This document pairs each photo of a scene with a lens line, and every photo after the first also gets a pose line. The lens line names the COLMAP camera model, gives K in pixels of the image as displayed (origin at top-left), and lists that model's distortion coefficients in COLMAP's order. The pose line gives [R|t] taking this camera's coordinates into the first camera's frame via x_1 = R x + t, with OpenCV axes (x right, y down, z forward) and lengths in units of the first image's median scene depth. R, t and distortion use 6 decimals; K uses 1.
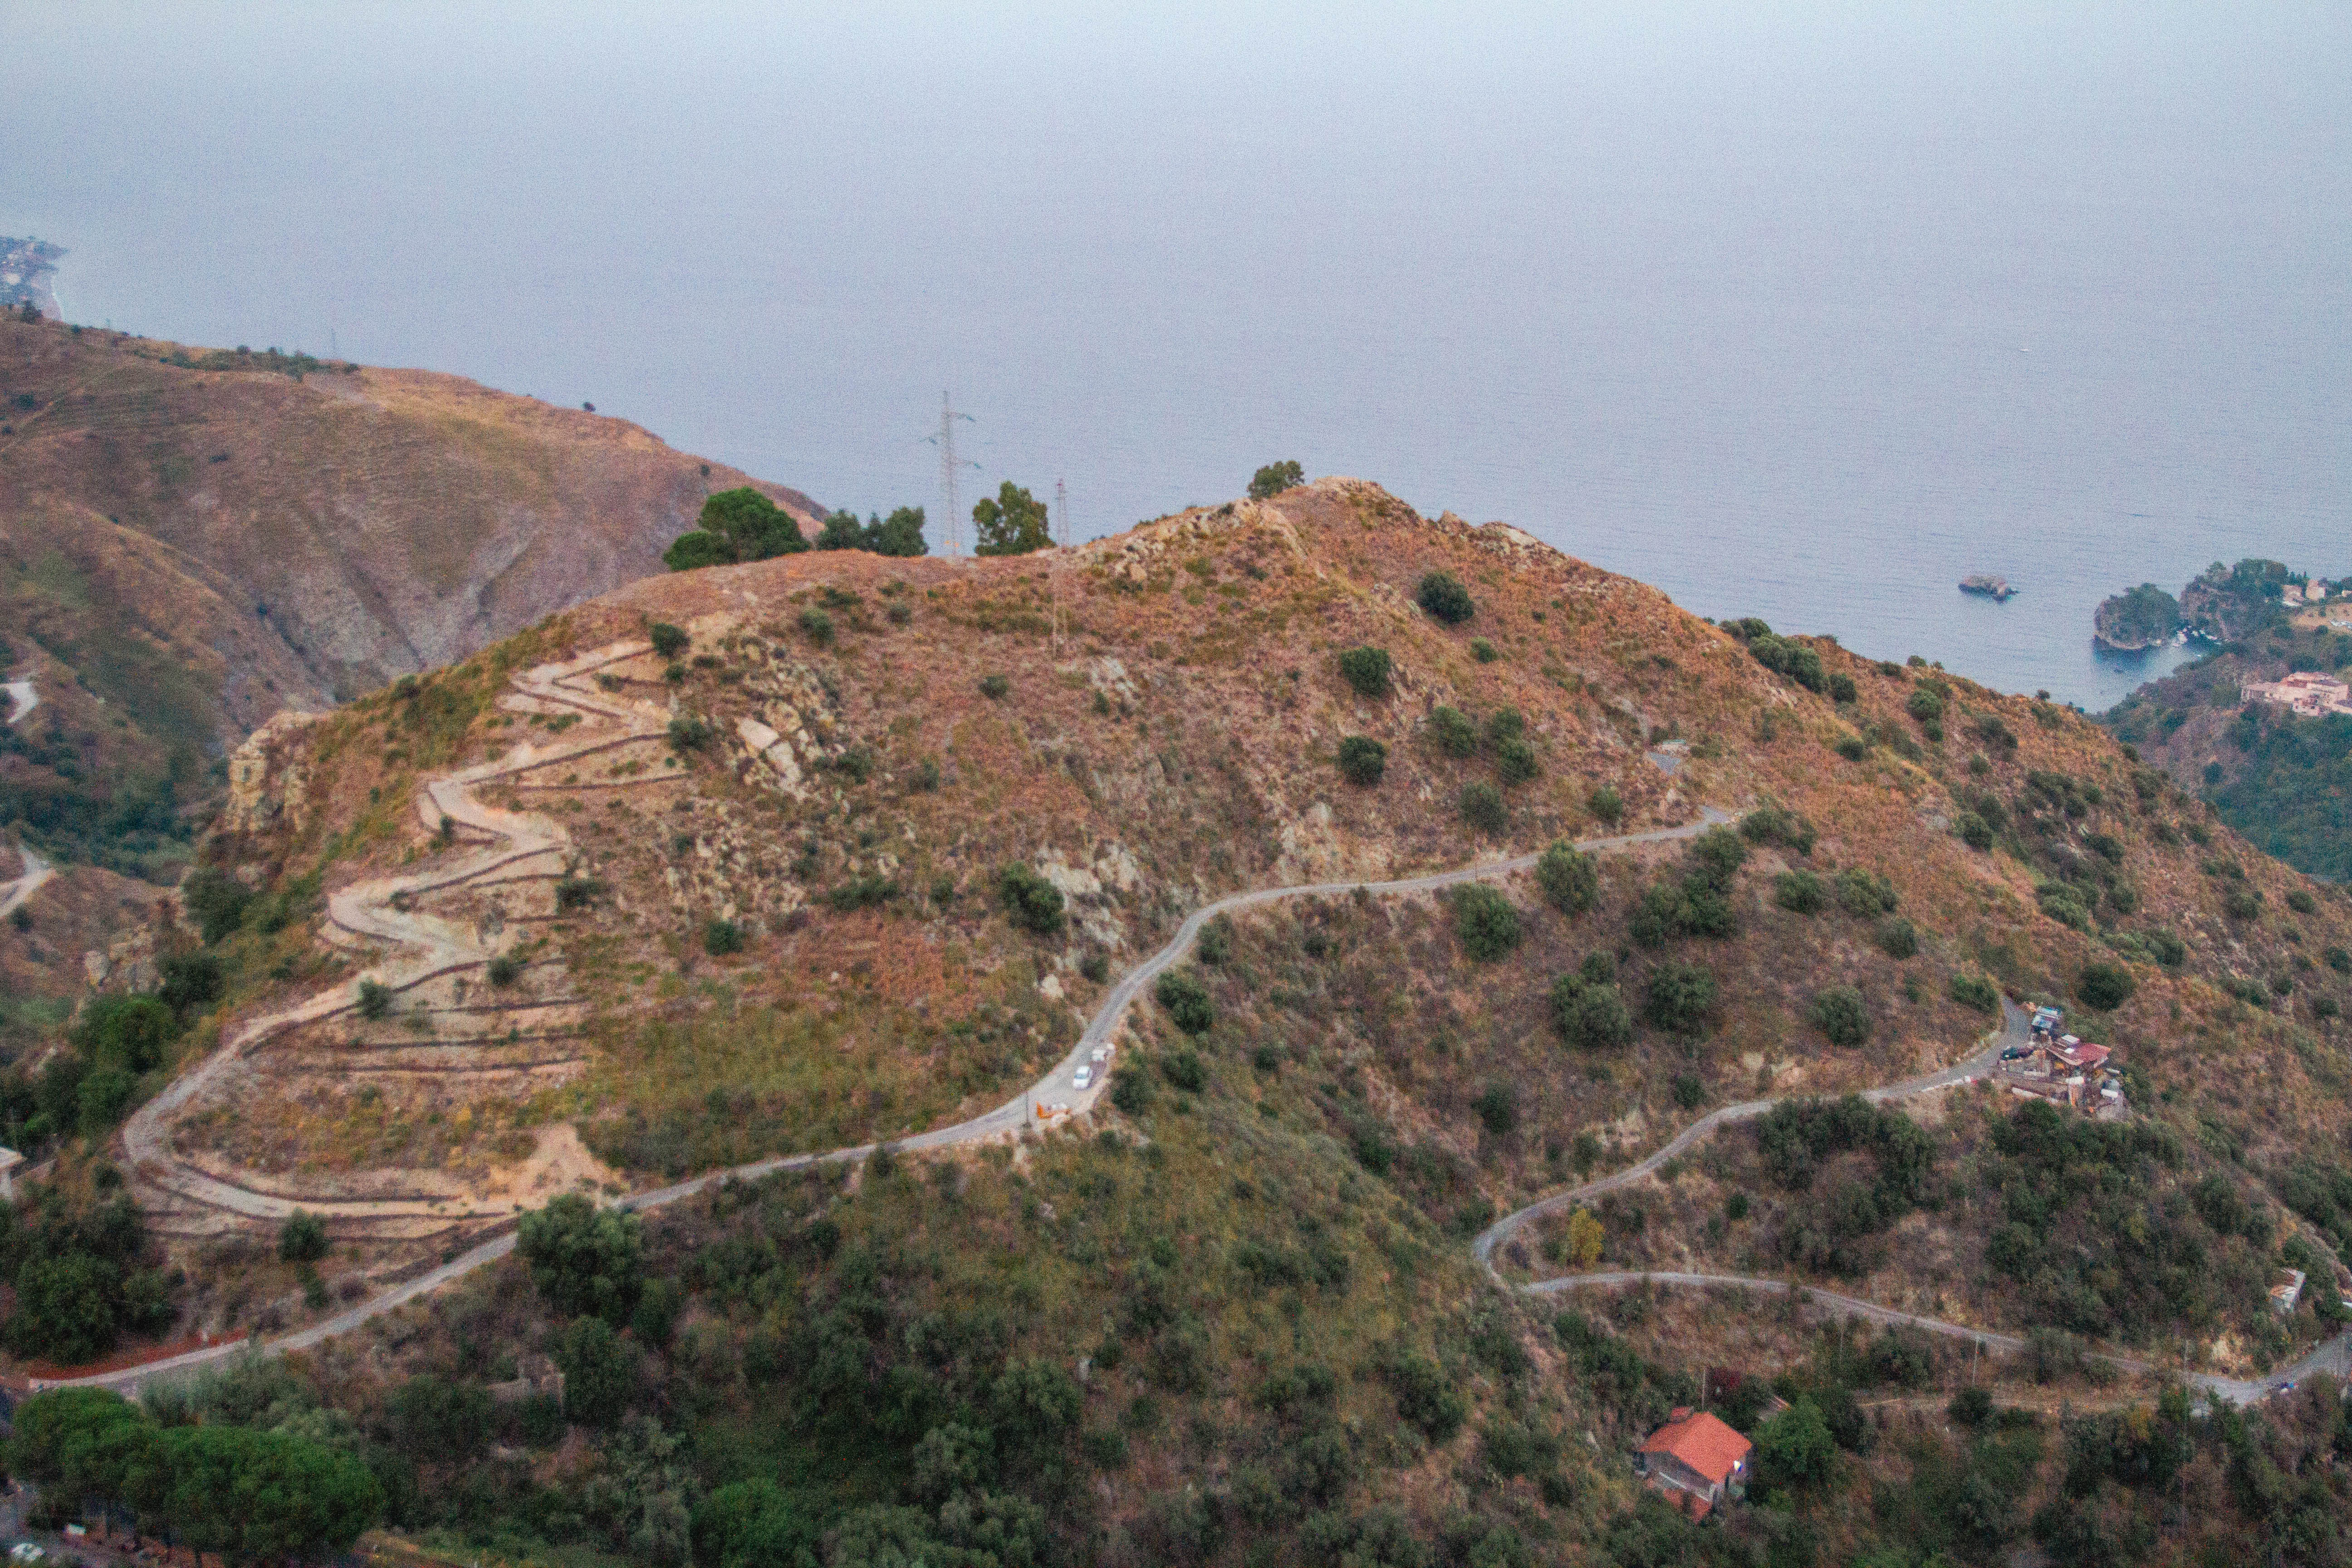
lens RADIAL K [[2722.0, 0, 1177.2], [0, 2722.0, 788.5], [0, 0, 1]] dist [-0.002362, 0.000000]
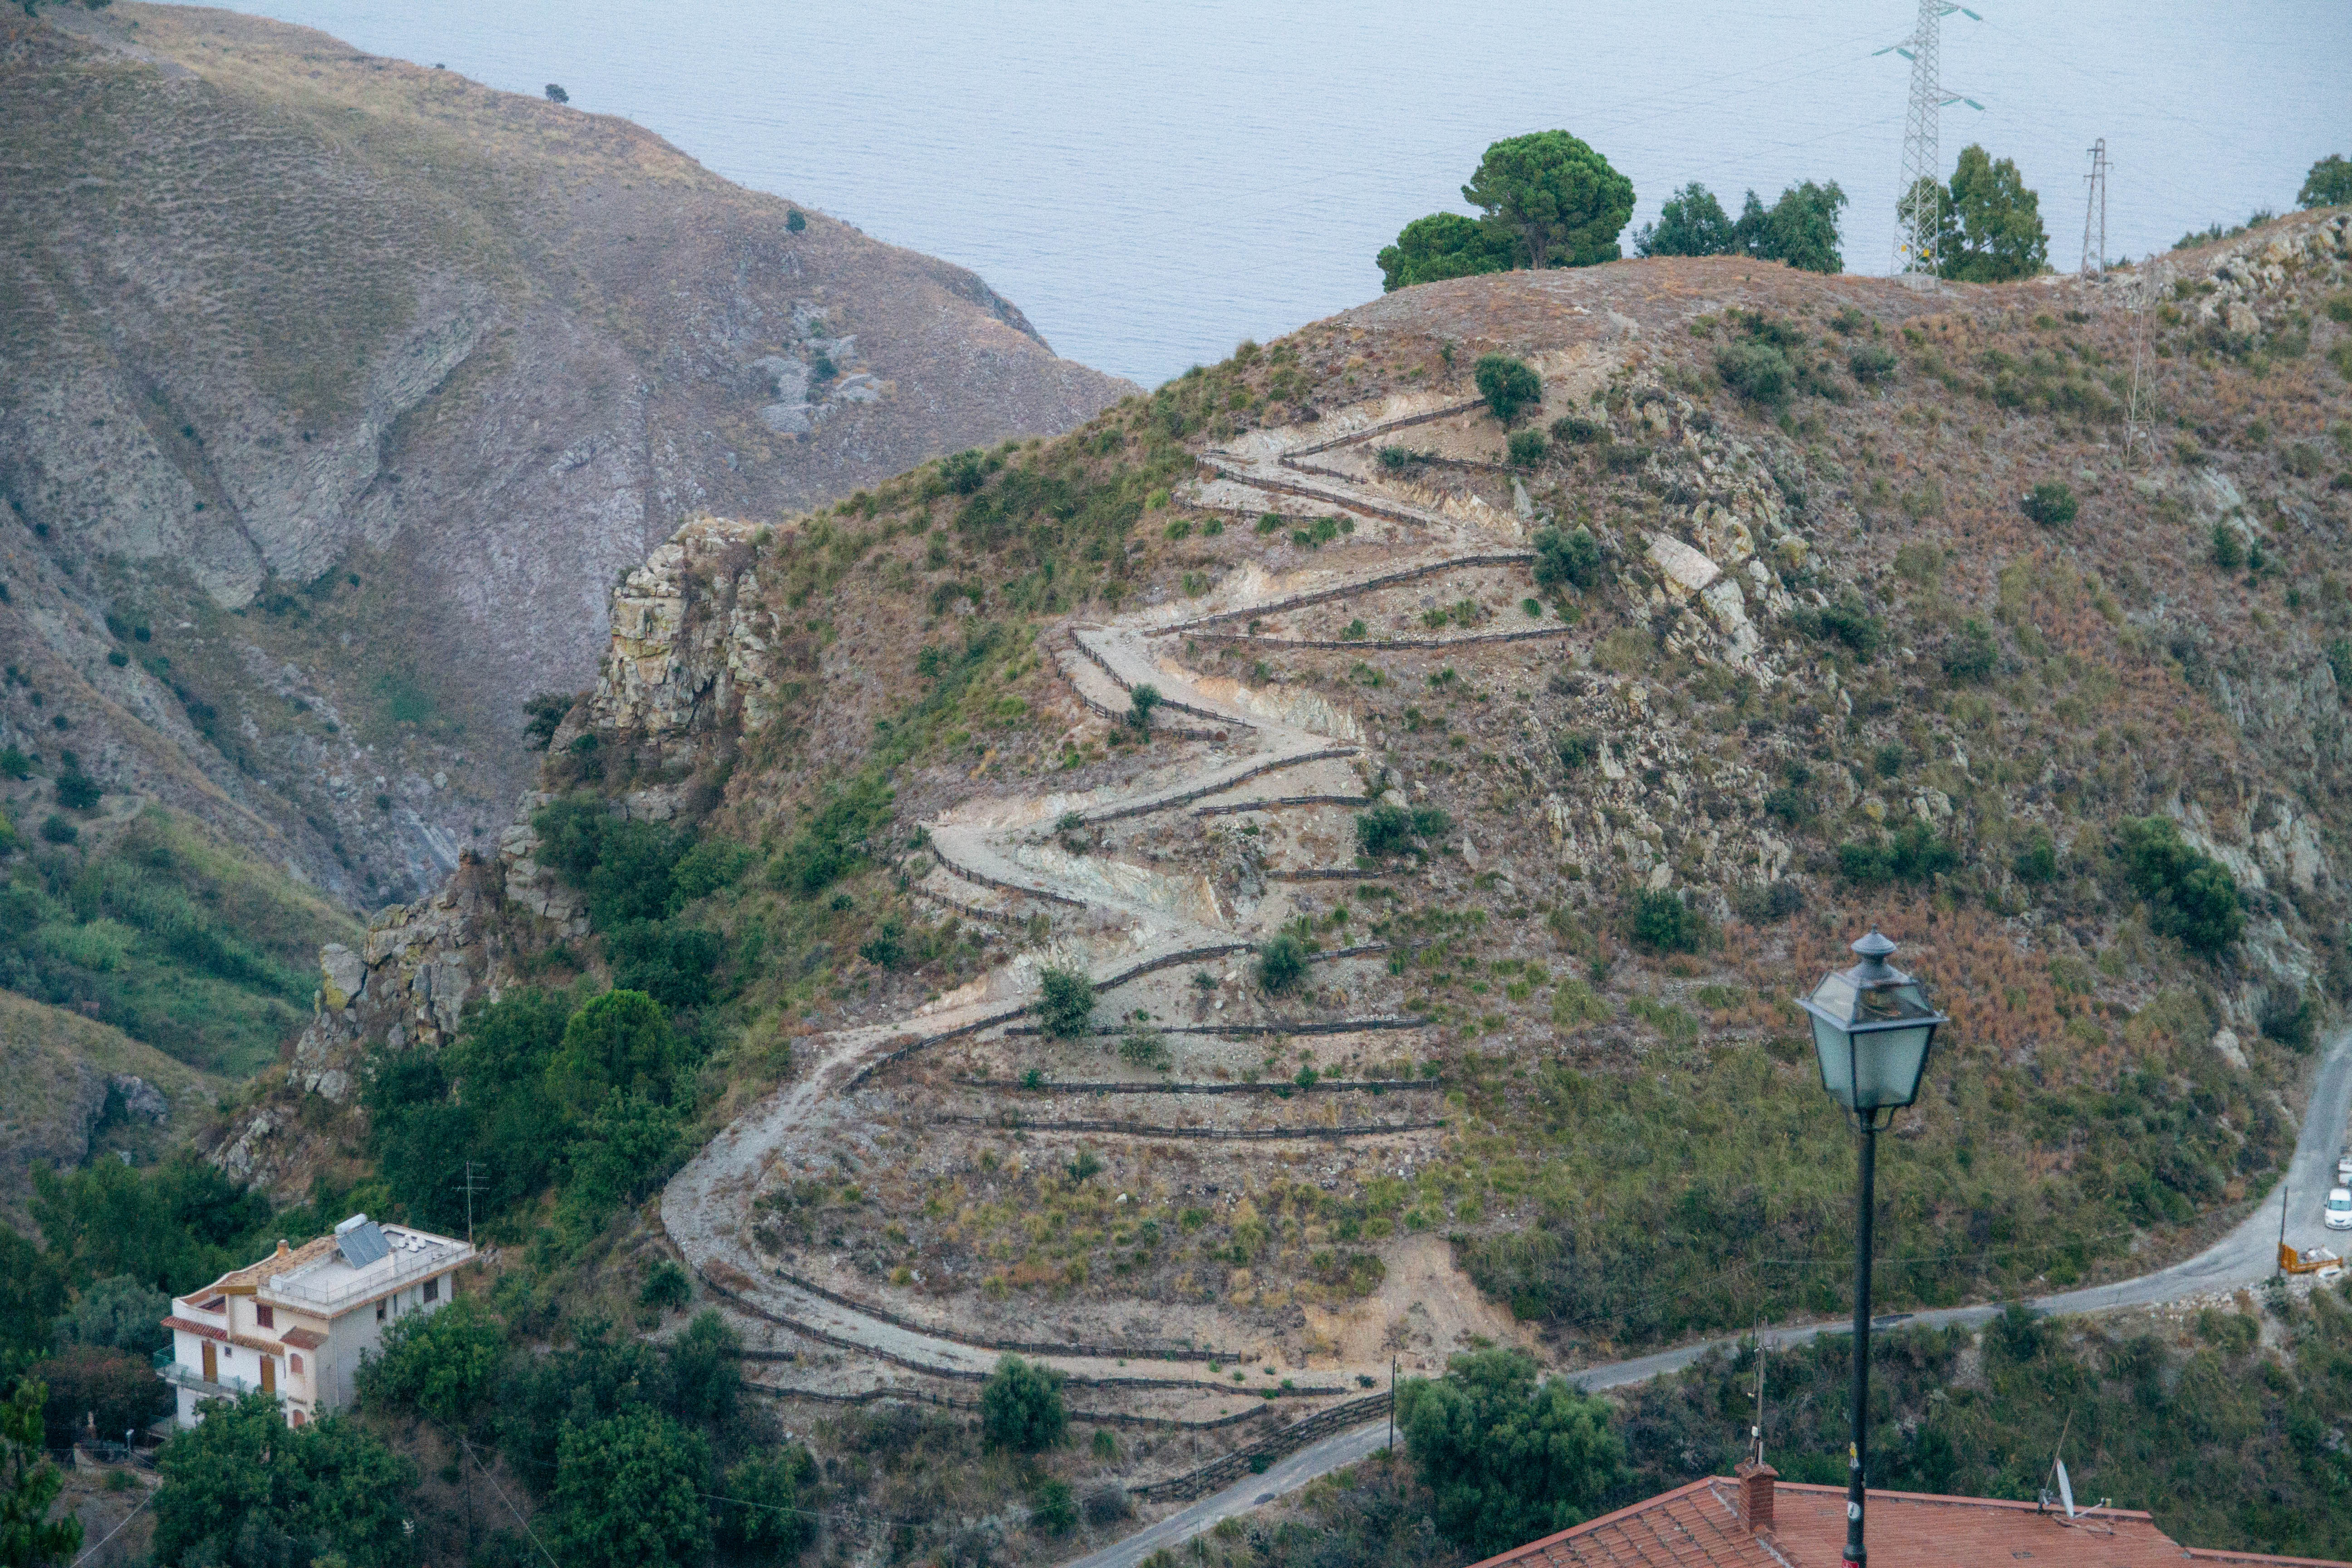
lens RADIAL K [[5381.6, 0, 1176.1], [0, 5381.6, 785.3], [0, 0, 1]] dist [0.249541, 0.000000]
pose [[0.998731, 0.035427, -0.035796, -0.218581], [-0.036433, 0.998947, -0.027869, 0.058848], [0.034771, 0.029137, 0.998970, -0.077751]]
